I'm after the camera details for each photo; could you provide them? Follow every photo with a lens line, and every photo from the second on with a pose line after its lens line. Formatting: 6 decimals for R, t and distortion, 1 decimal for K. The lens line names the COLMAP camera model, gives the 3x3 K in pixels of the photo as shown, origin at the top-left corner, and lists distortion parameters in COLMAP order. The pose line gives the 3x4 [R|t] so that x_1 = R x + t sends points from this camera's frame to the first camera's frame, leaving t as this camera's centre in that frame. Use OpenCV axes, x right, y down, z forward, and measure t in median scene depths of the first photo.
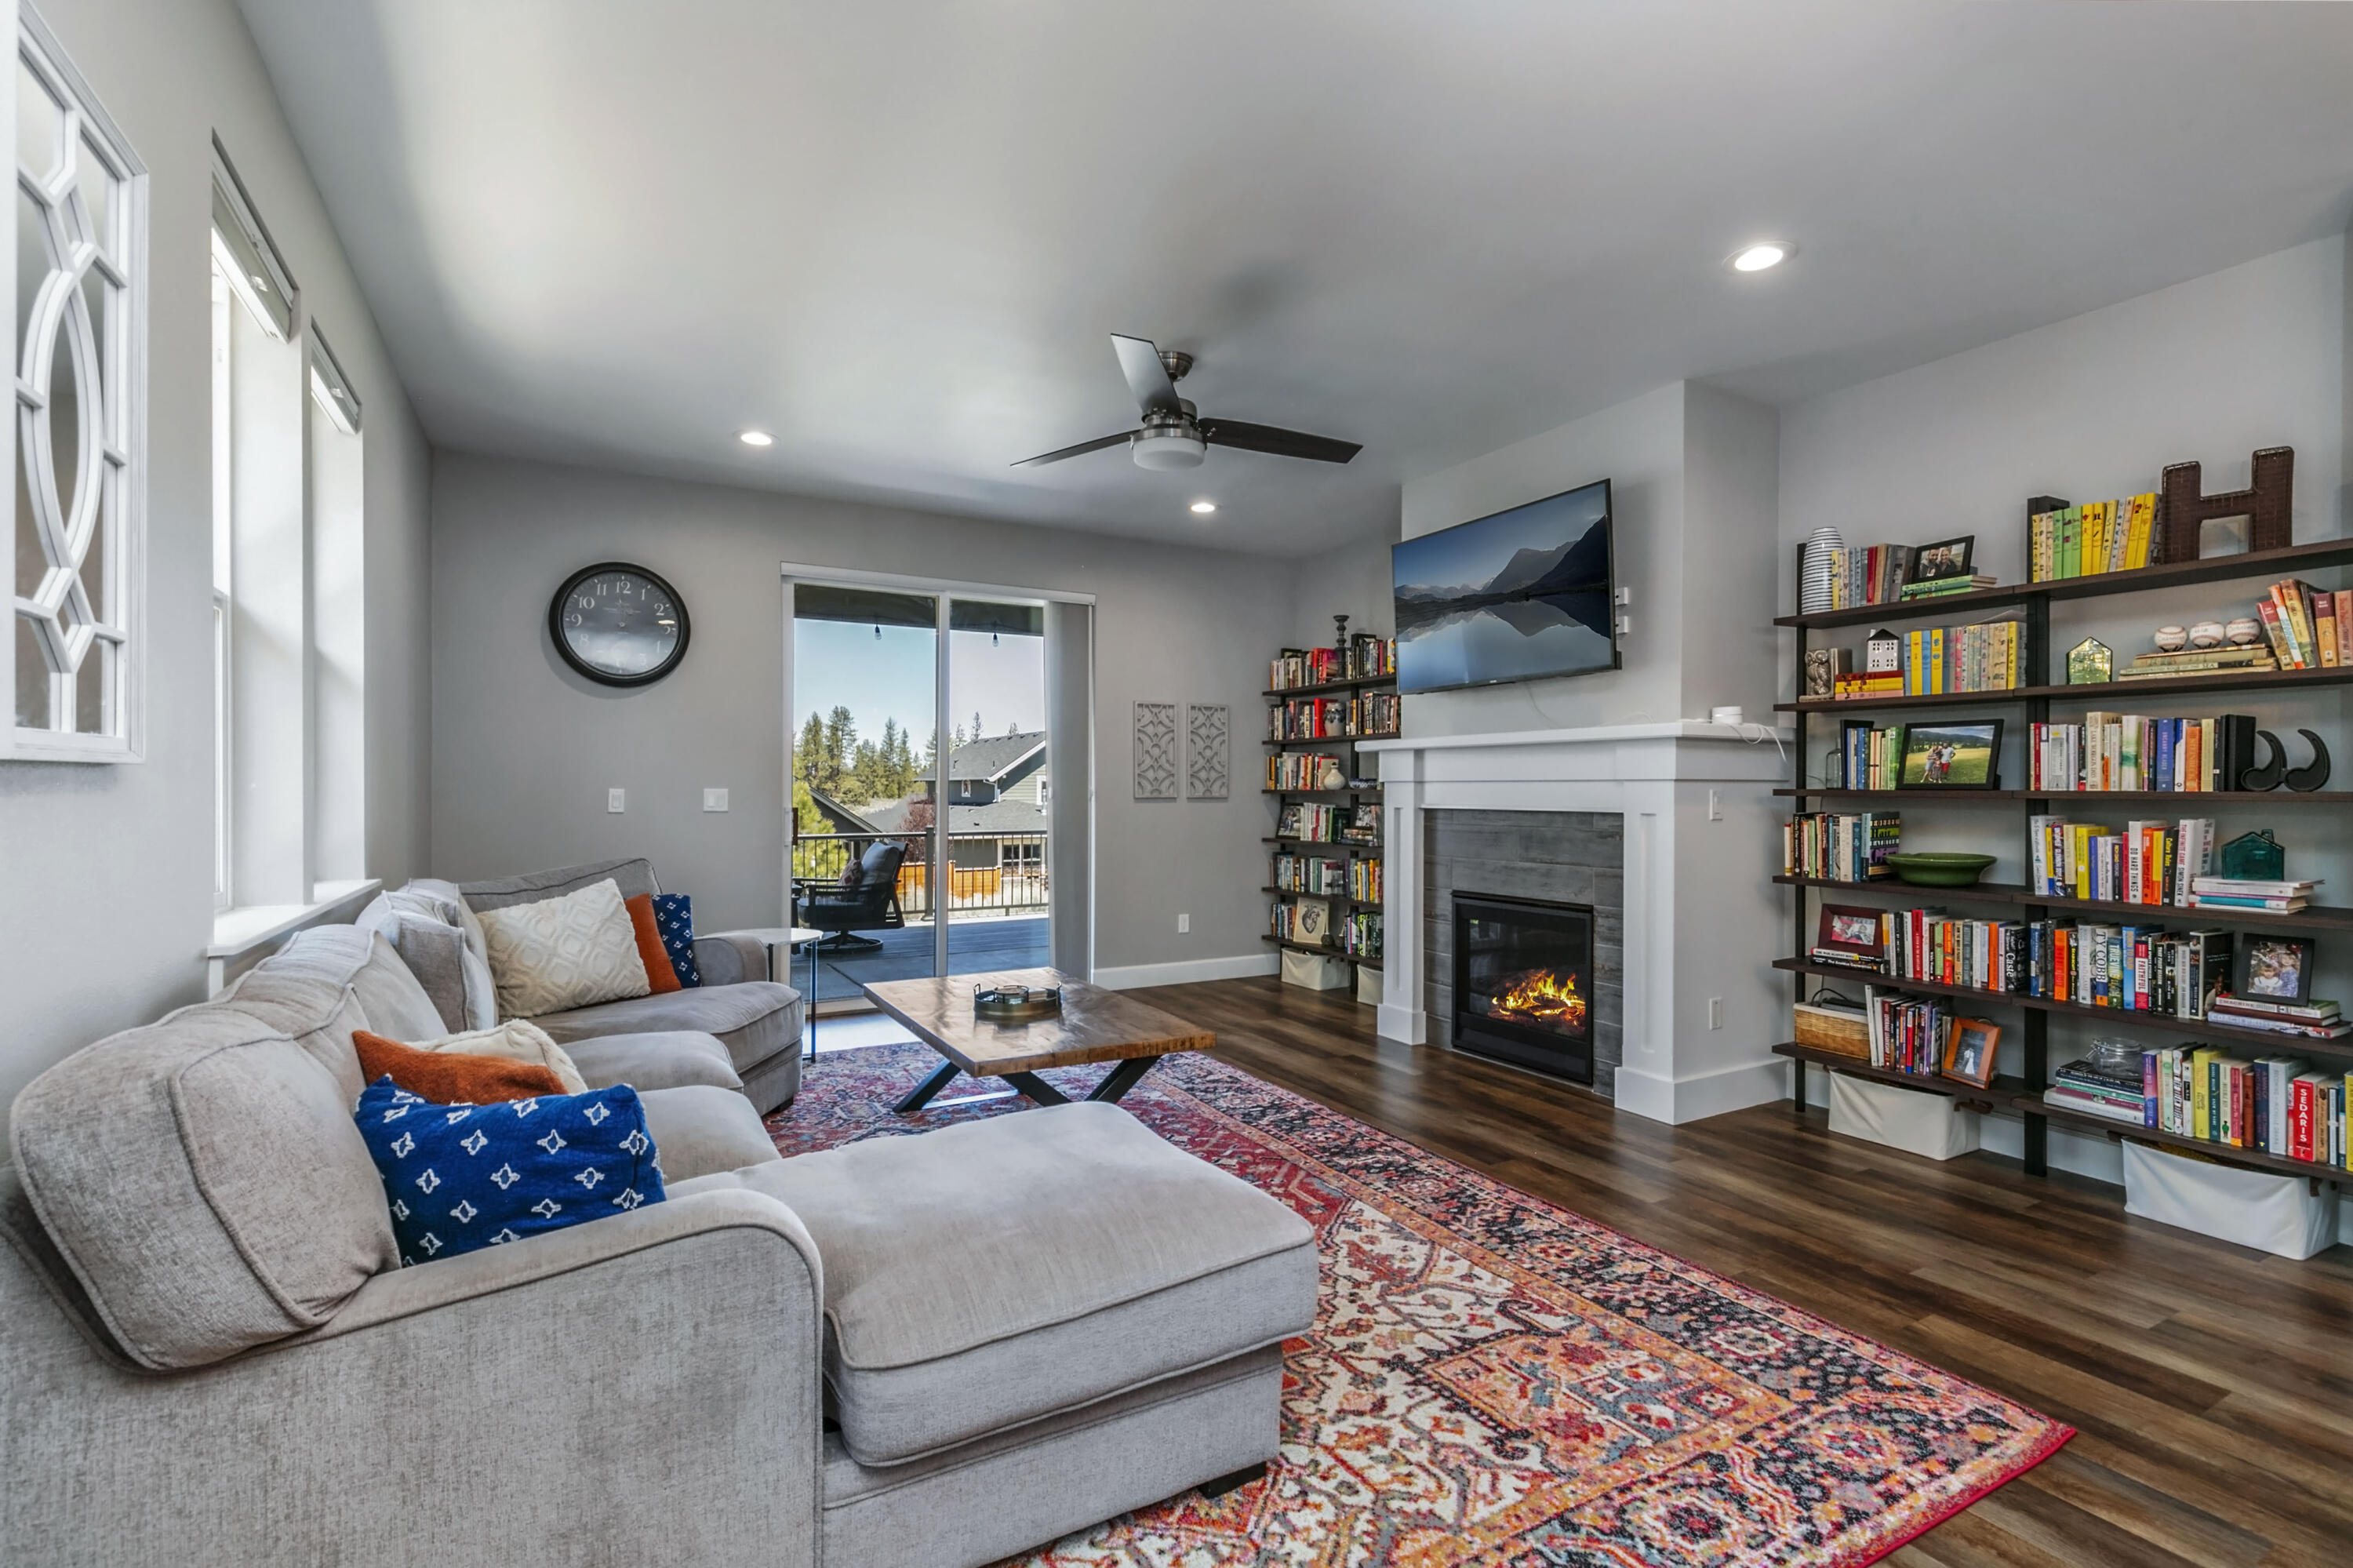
lens RADIAL K [[1068.2, 0, 1173.7], [0, 1068.2, 795.7], [0, 0, 1]] dist [0.003218, 0.000304]
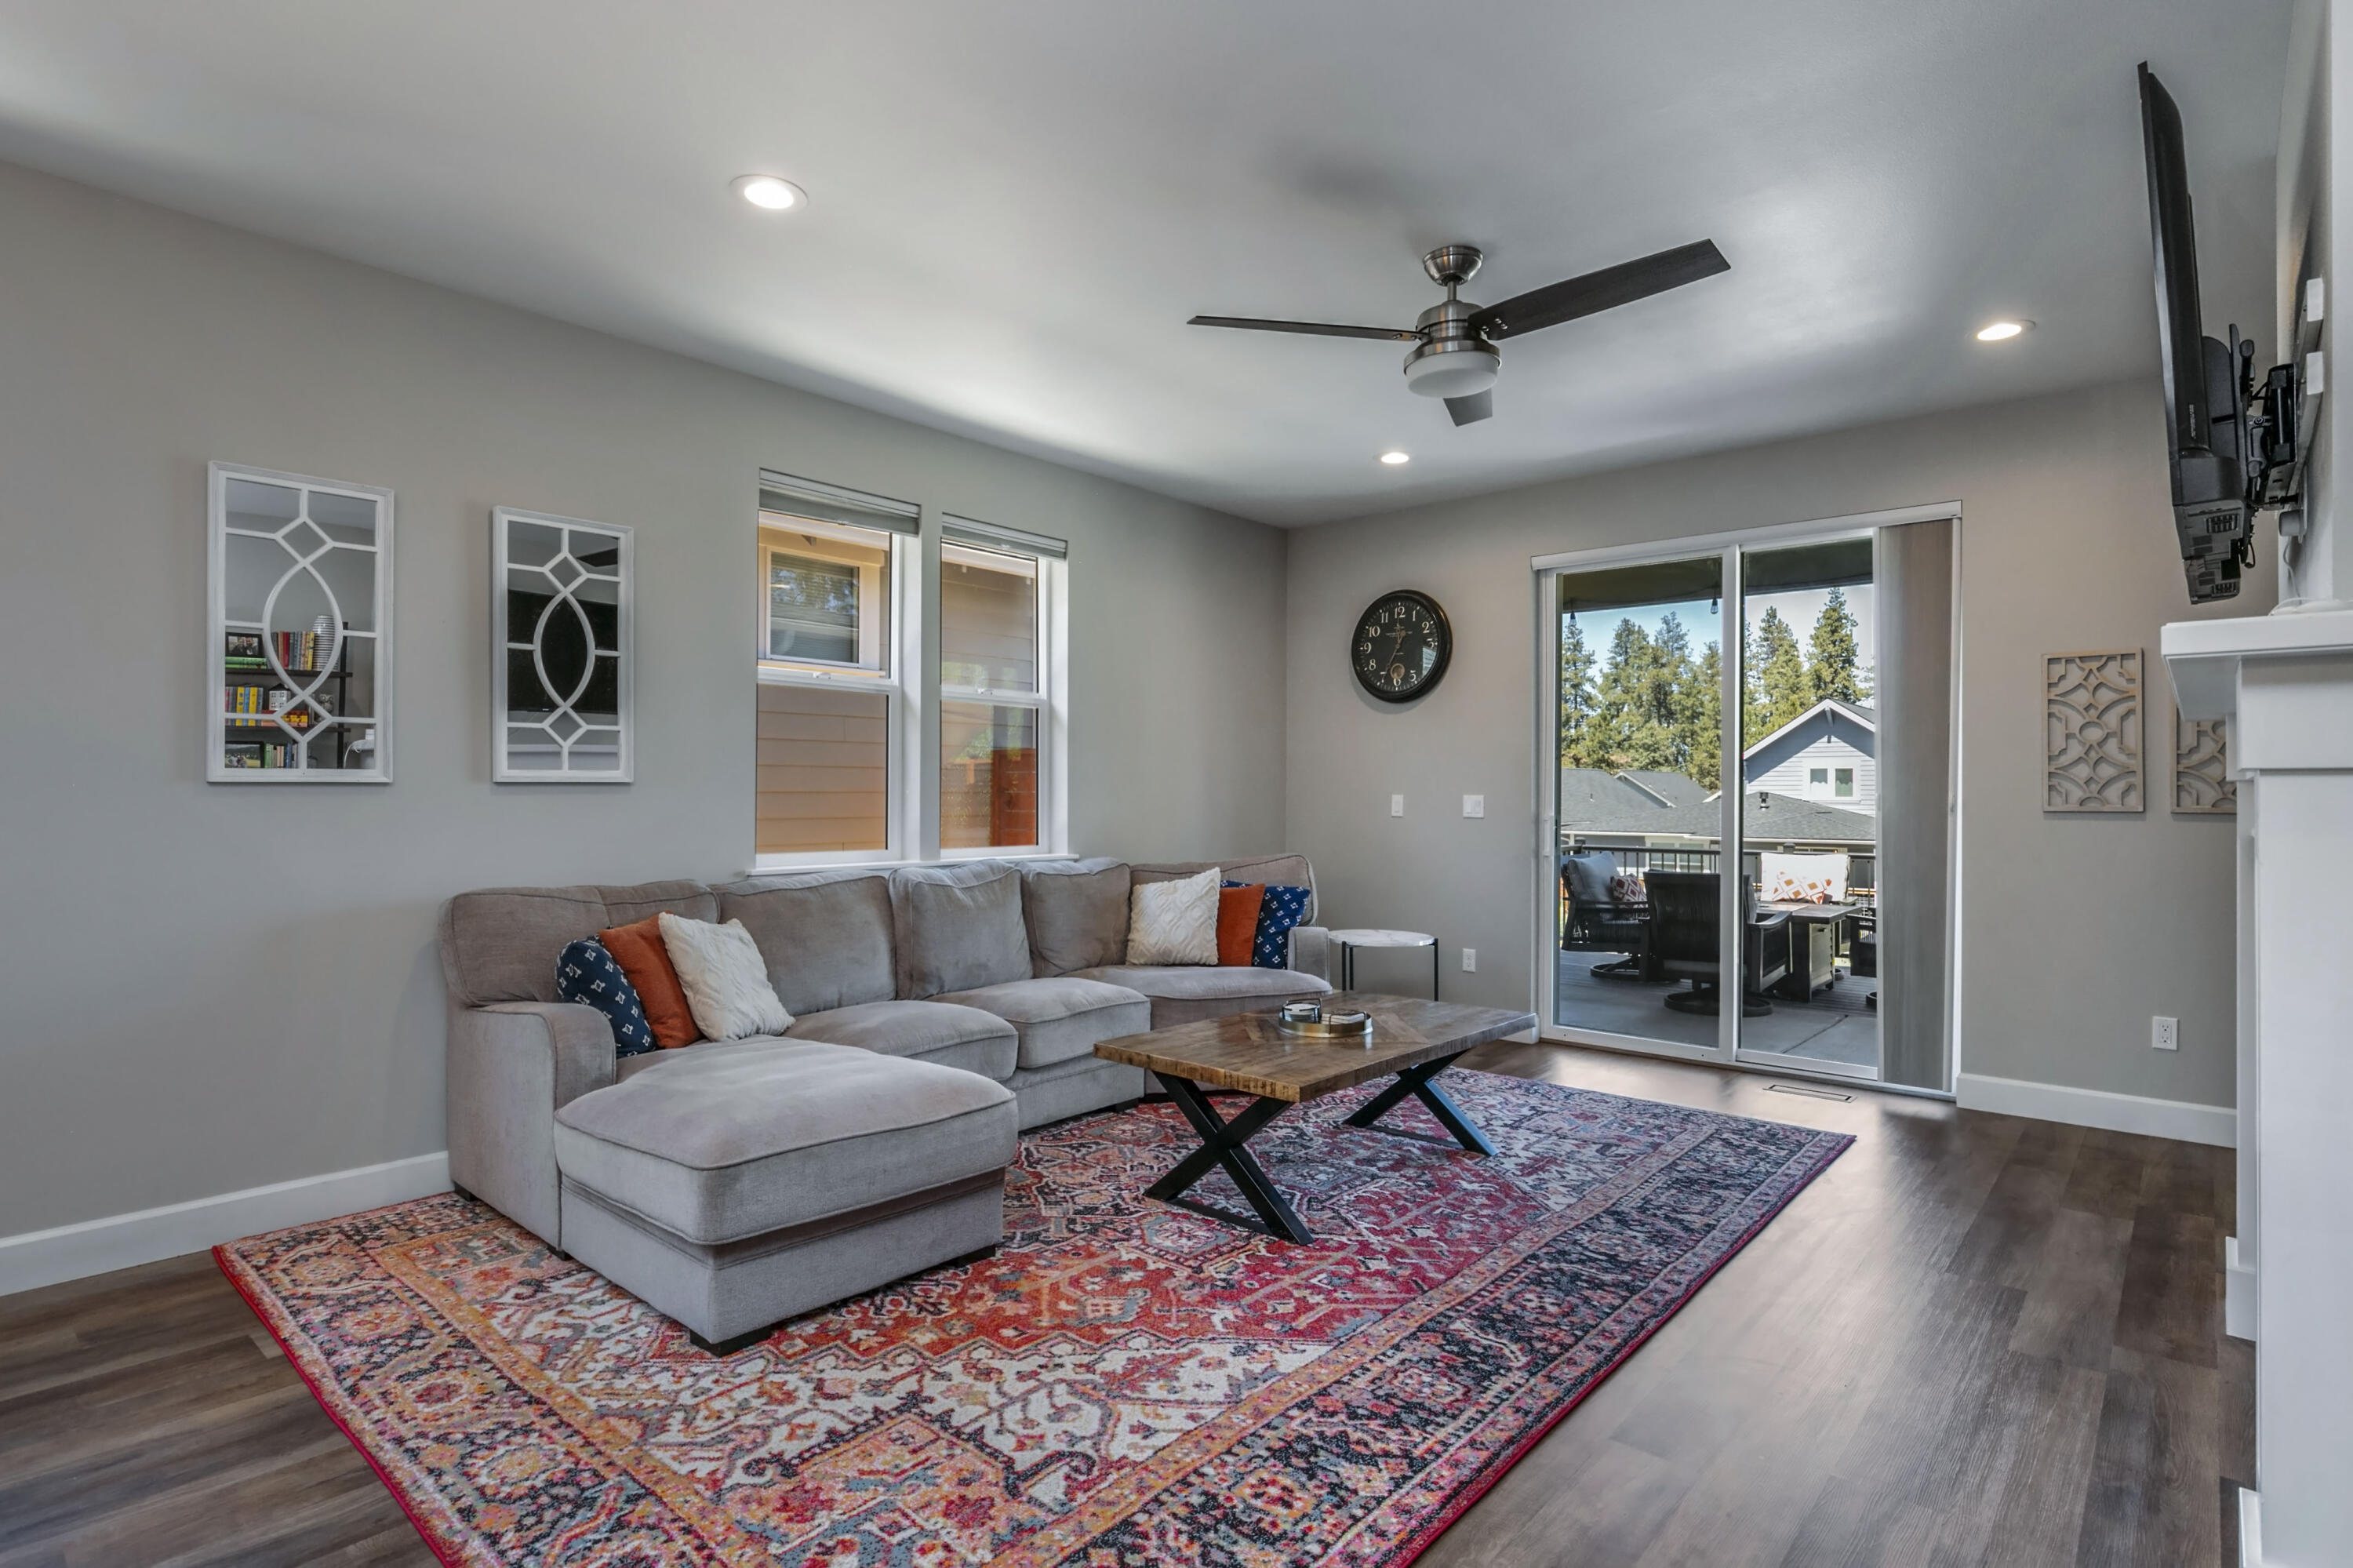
lens RADIAL K [[1187.7, 0, 1176.5], [0, 1187.7, 784.0], [0, 0, 1]] dist [-0.001593, -0.000544]
pose [[0.336118, -0.007985, -0.941786, 0.951936], [-0.008657, 0.999896, -0.011567, -0.002846], [0.941780, 0.012041, 0.336014, 0.638024]]
